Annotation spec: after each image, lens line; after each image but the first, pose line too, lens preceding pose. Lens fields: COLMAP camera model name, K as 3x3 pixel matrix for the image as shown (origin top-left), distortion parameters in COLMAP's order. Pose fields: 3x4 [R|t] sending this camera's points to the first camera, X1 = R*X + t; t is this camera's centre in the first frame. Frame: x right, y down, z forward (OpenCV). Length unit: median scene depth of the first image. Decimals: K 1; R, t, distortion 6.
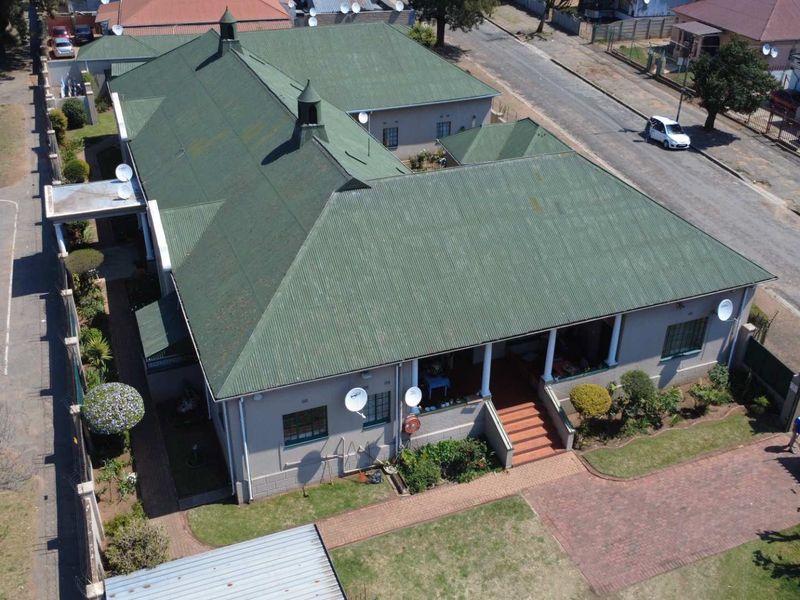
lens RADIAL K [[796.2, 0, 400.0], [0, 796.2, 300.0], [0, 0, 1]] dist [0.025644, -0.039876]
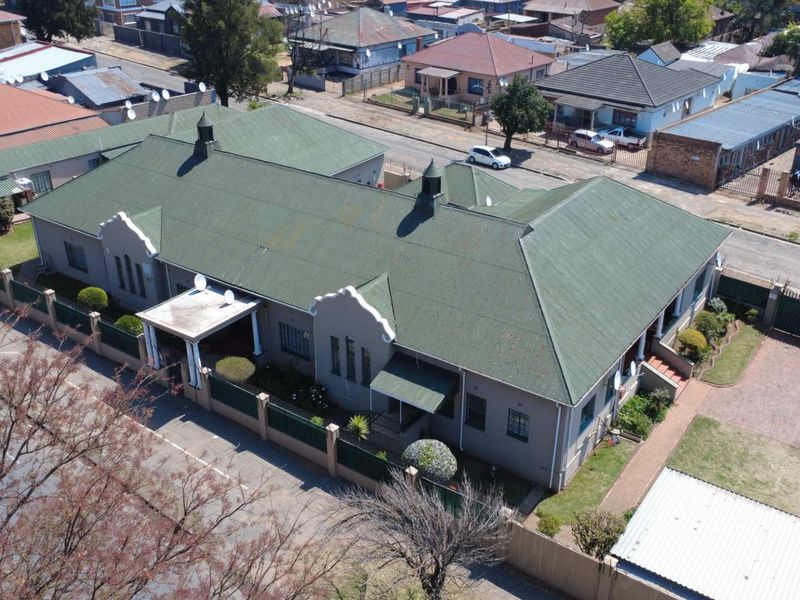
lens RADIAL K [[796.2, 0, 400.0], [0, 796.2, 300.0], [0, 0, 1]] dist [0.025644, -0.039876]
pose [[0.840736, -0.258577, 0.475711, -0.555714], [0.282721, 0.958959, 0.021591, -0.078032], [-0.461770, 0.116341, 0.879337, -0.009812]]
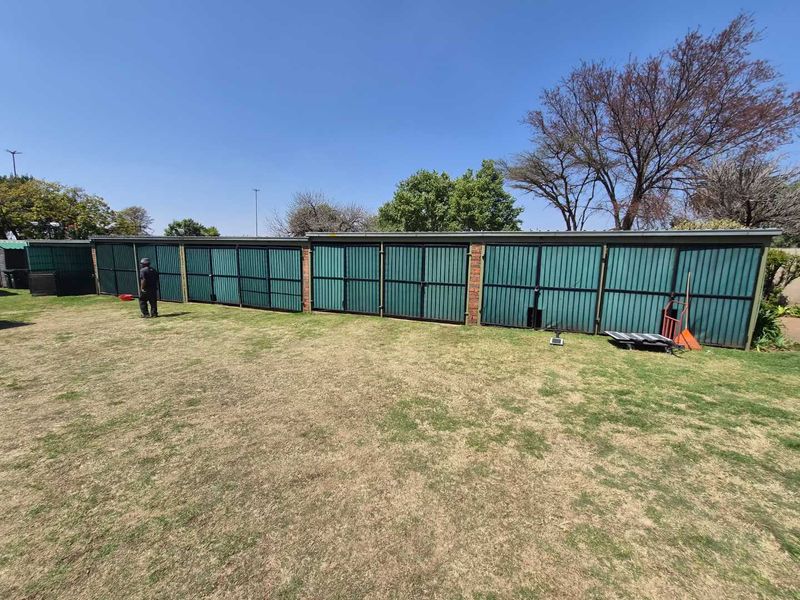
lens RADIAL K [[325.0, 0, 400.0], [0, 325.0, 300.0], [0, 0, 1]] dist [0.001795, -0.005142]
pose [[-0.709370, 0.072211, -0.701128, 0.139558], [-0.381474, 0.797121, 0.468056, 0.166007], [0.592682, 0.599487, -0.537907, 0.517428]]
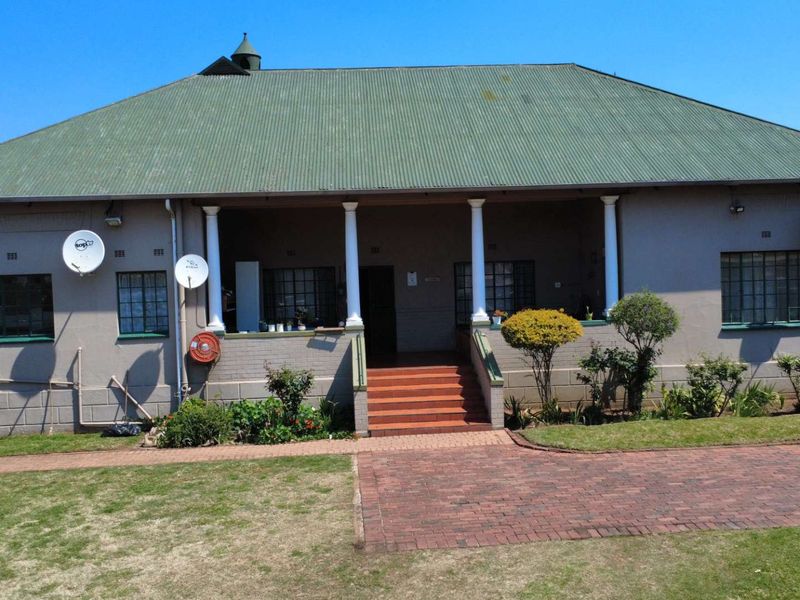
lens RADIAL K [[796.2, 0, 400.0], [0, 796.2, 300.0], [0, 0, 1]] dist [0.025644, -0.039876]
pose [[0.947546, -0.035353, -0.317658, 0.206657], [-0.118690, 0.883876, -0.452412, 0.230788], [0.296764, 0.466384, 0.833317, 0.340816]]
